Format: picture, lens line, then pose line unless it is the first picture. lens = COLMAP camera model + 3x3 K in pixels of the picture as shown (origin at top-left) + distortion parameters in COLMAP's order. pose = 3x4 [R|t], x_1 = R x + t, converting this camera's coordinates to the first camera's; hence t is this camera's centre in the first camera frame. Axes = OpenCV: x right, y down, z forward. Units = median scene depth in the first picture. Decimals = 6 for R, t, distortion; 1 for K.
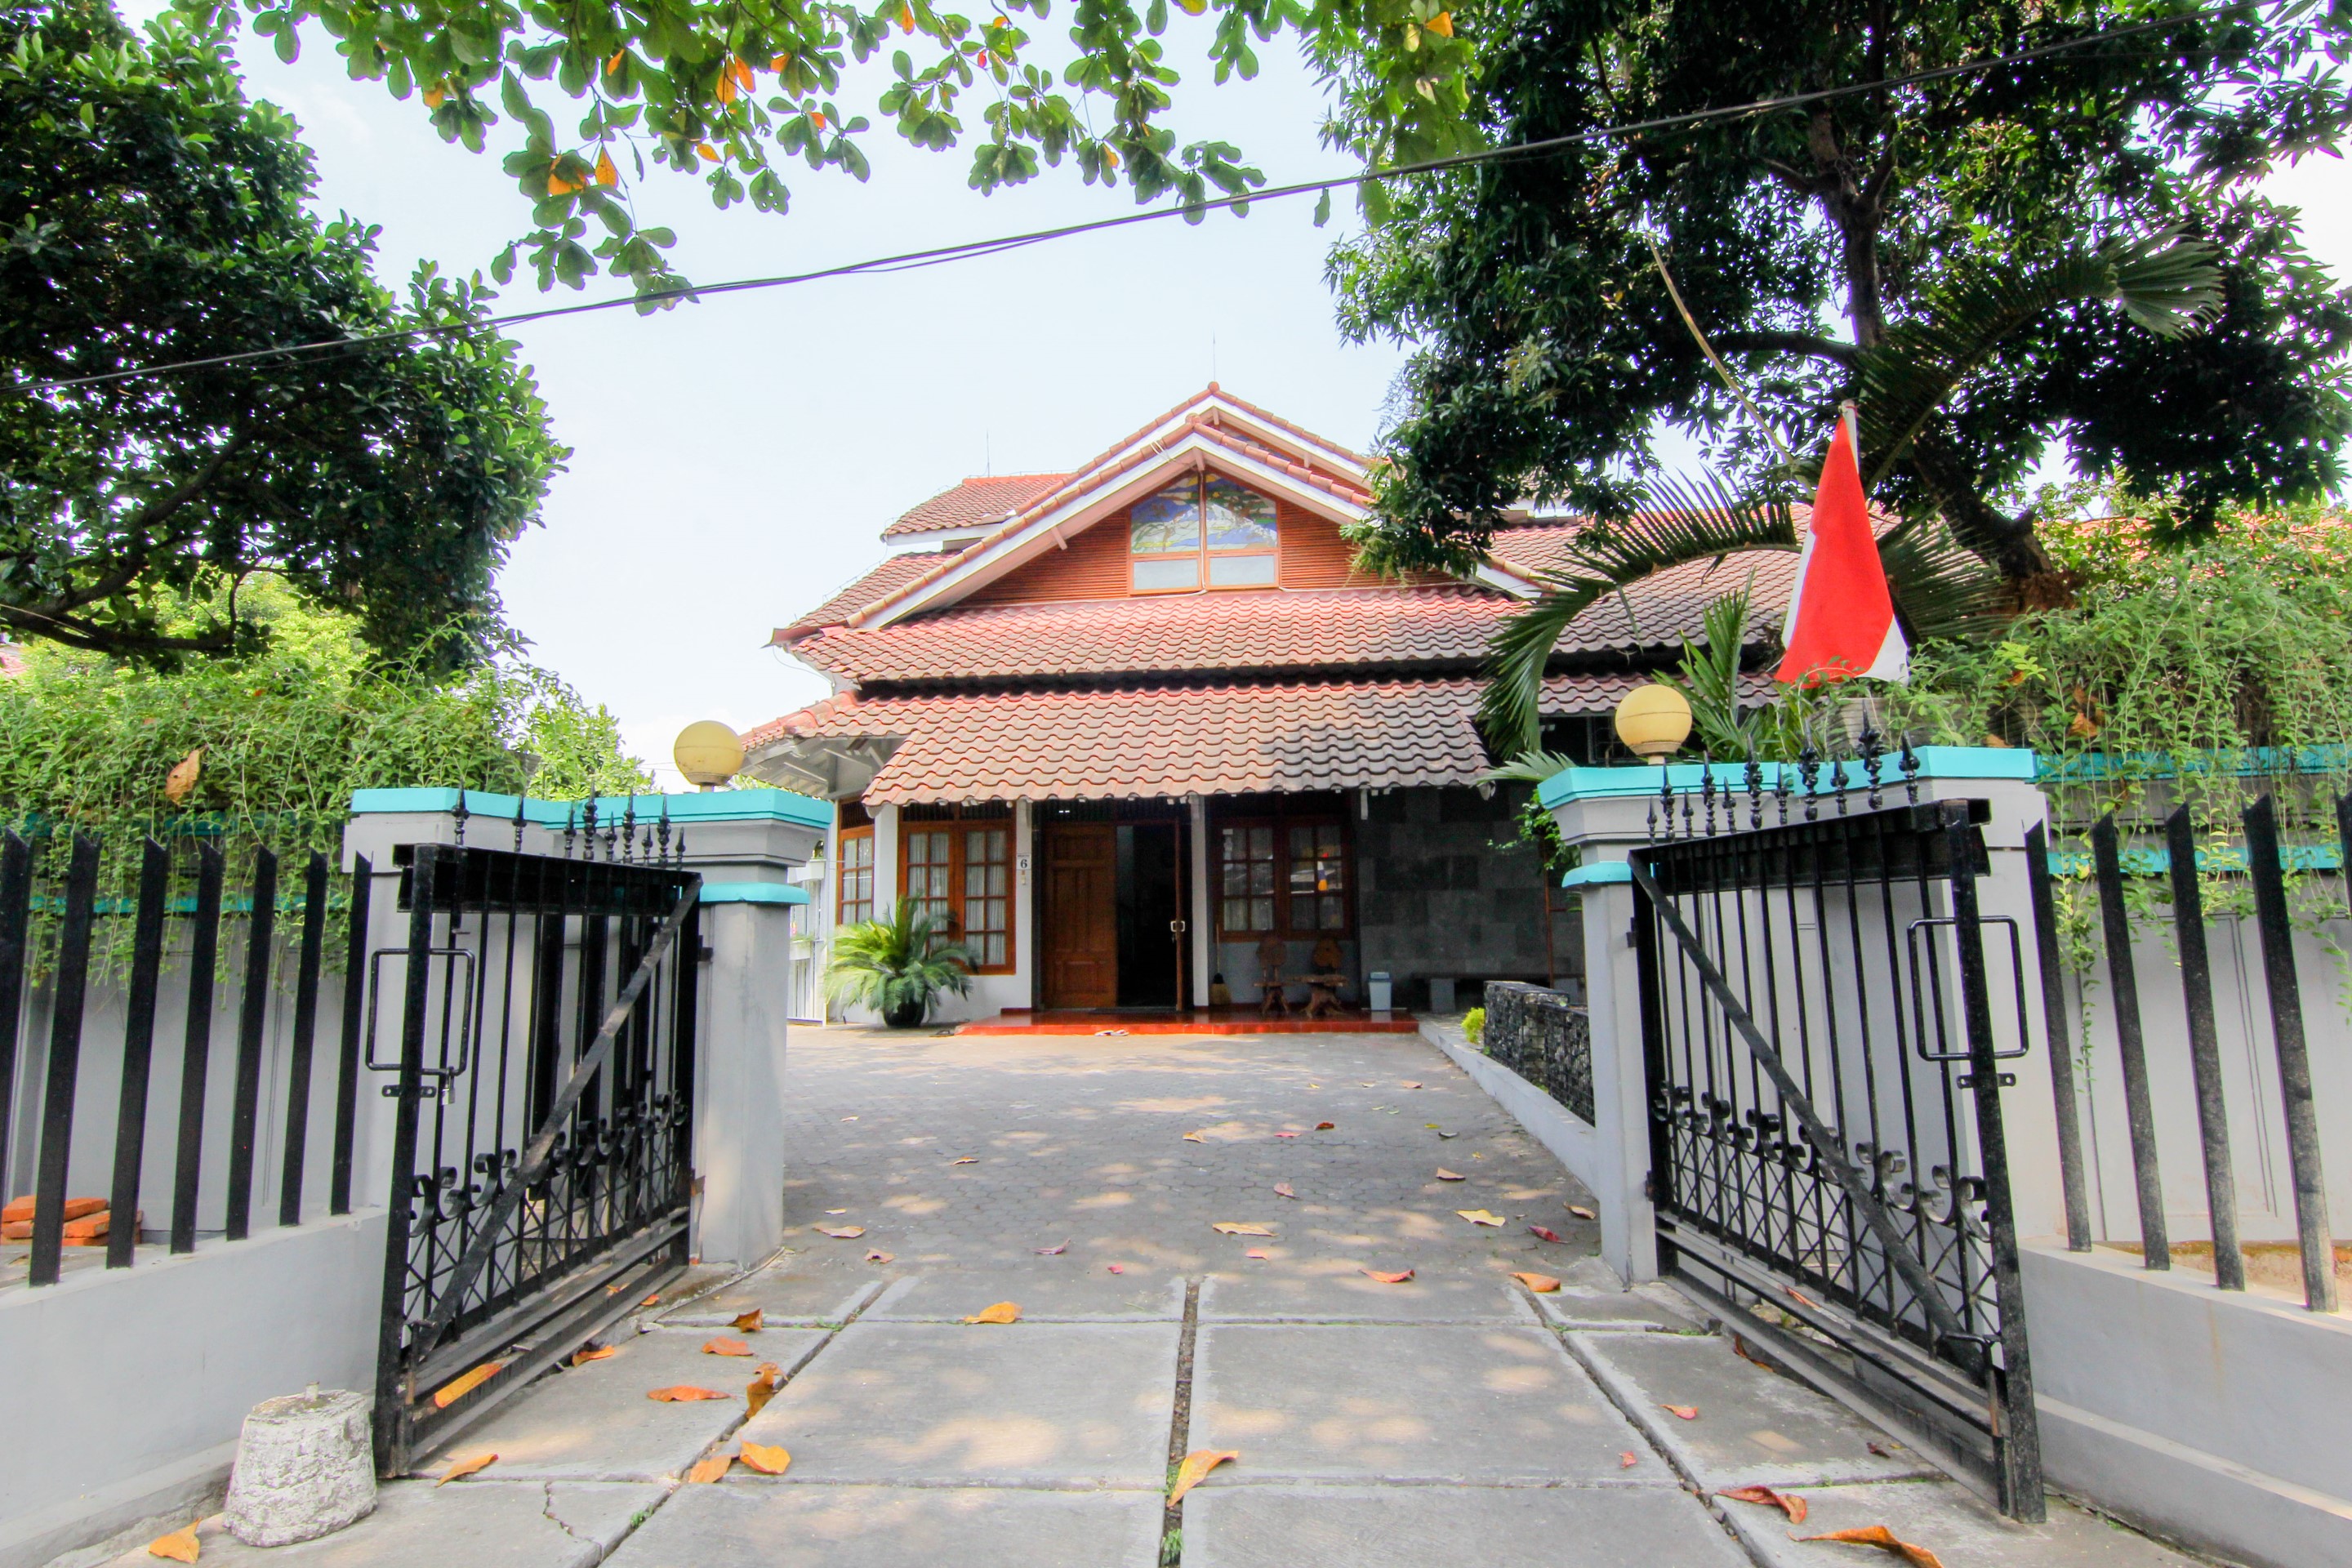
lens RADIAL K [[1200.6, 0, 1186.1], [0, 1200.6, 772.2], [0, 0, 1]] dist [0.000272, -0.013728]
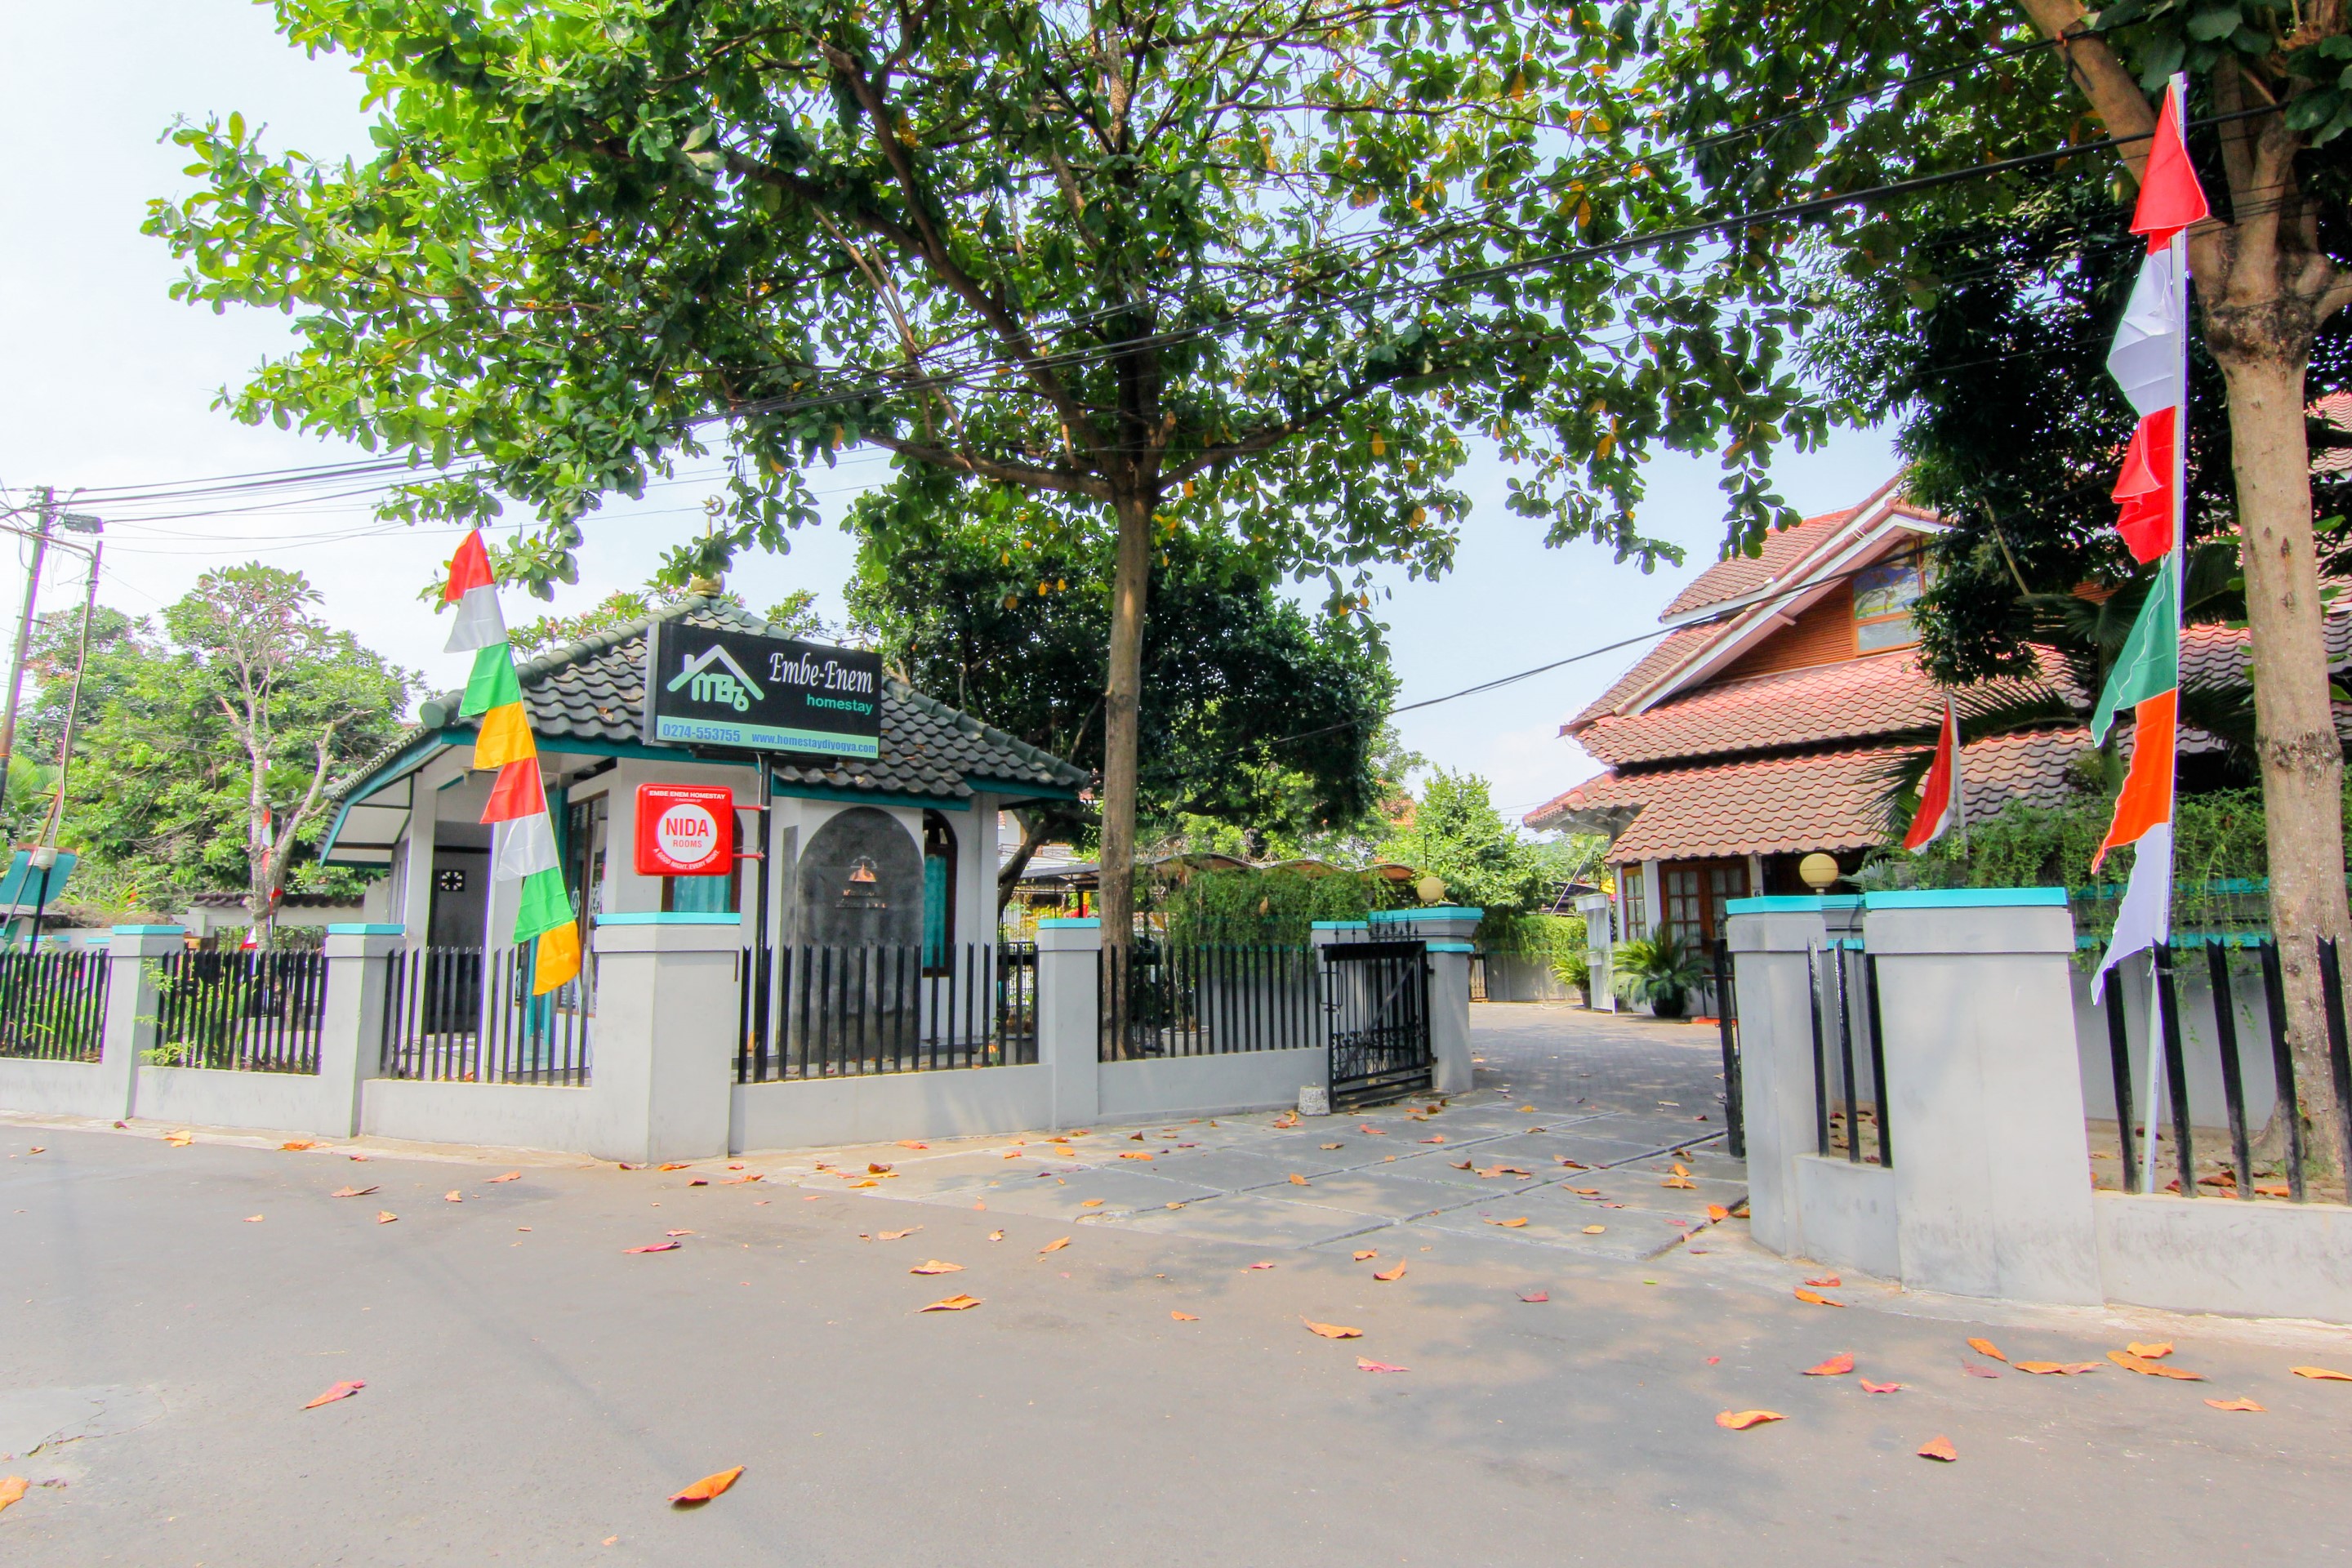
lens RADIAL K [[1194.2, 0, 1184.1], [0, 1194.2, 779.5], [0, 0, 1]] dist [-0.004934, -0.012722]
pose [[0.745361, -0.081108, -0.661709, 0.278353], [0.086962, 0.995920, -0.024117, -0.072591], [0.660965, -0.039567, 0.749373, -0.374589]]
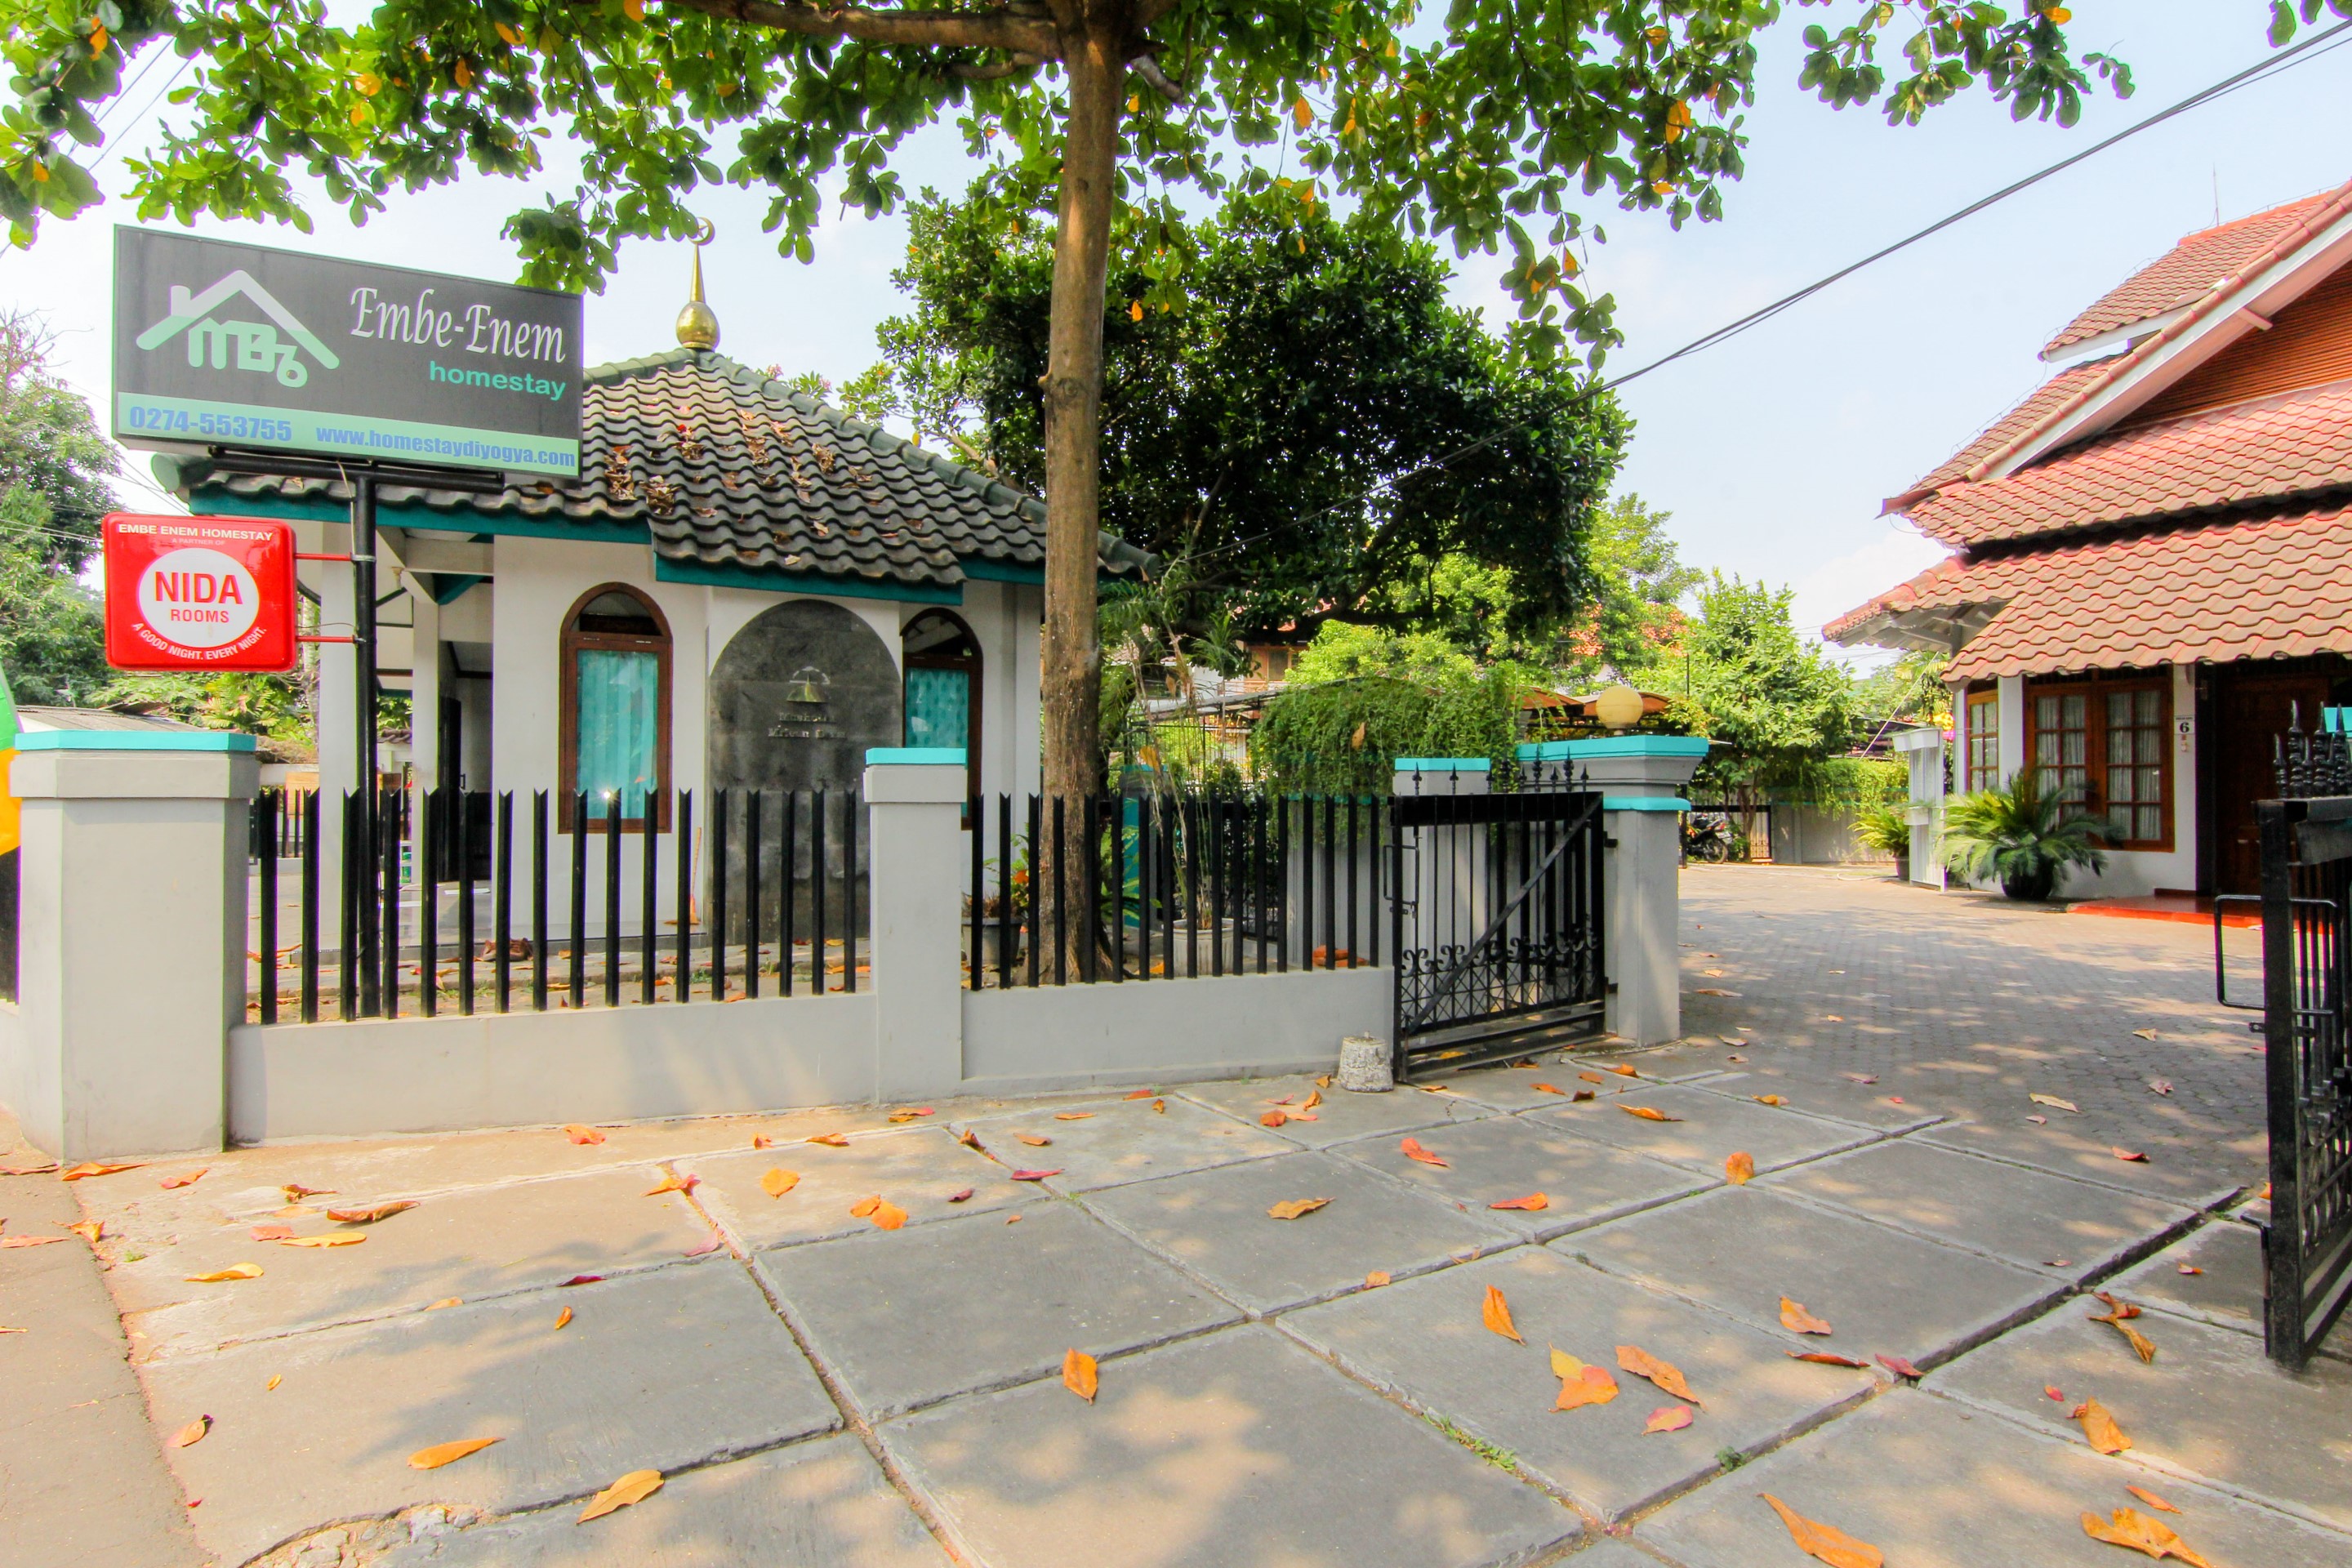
lens RADIAL K [[1194.2, 0, 1184.1], [0, 1194.2, 779.5], [0, 0, 1]] dist [-0.004934, -0.012722]
pose [[0.577433, 0.011116, -0.816362, 0.157787], [0.099785, 0.991450, 0.084081, -0.033389], [0.810317, -0.130012, 0.571387, -0.091202]]
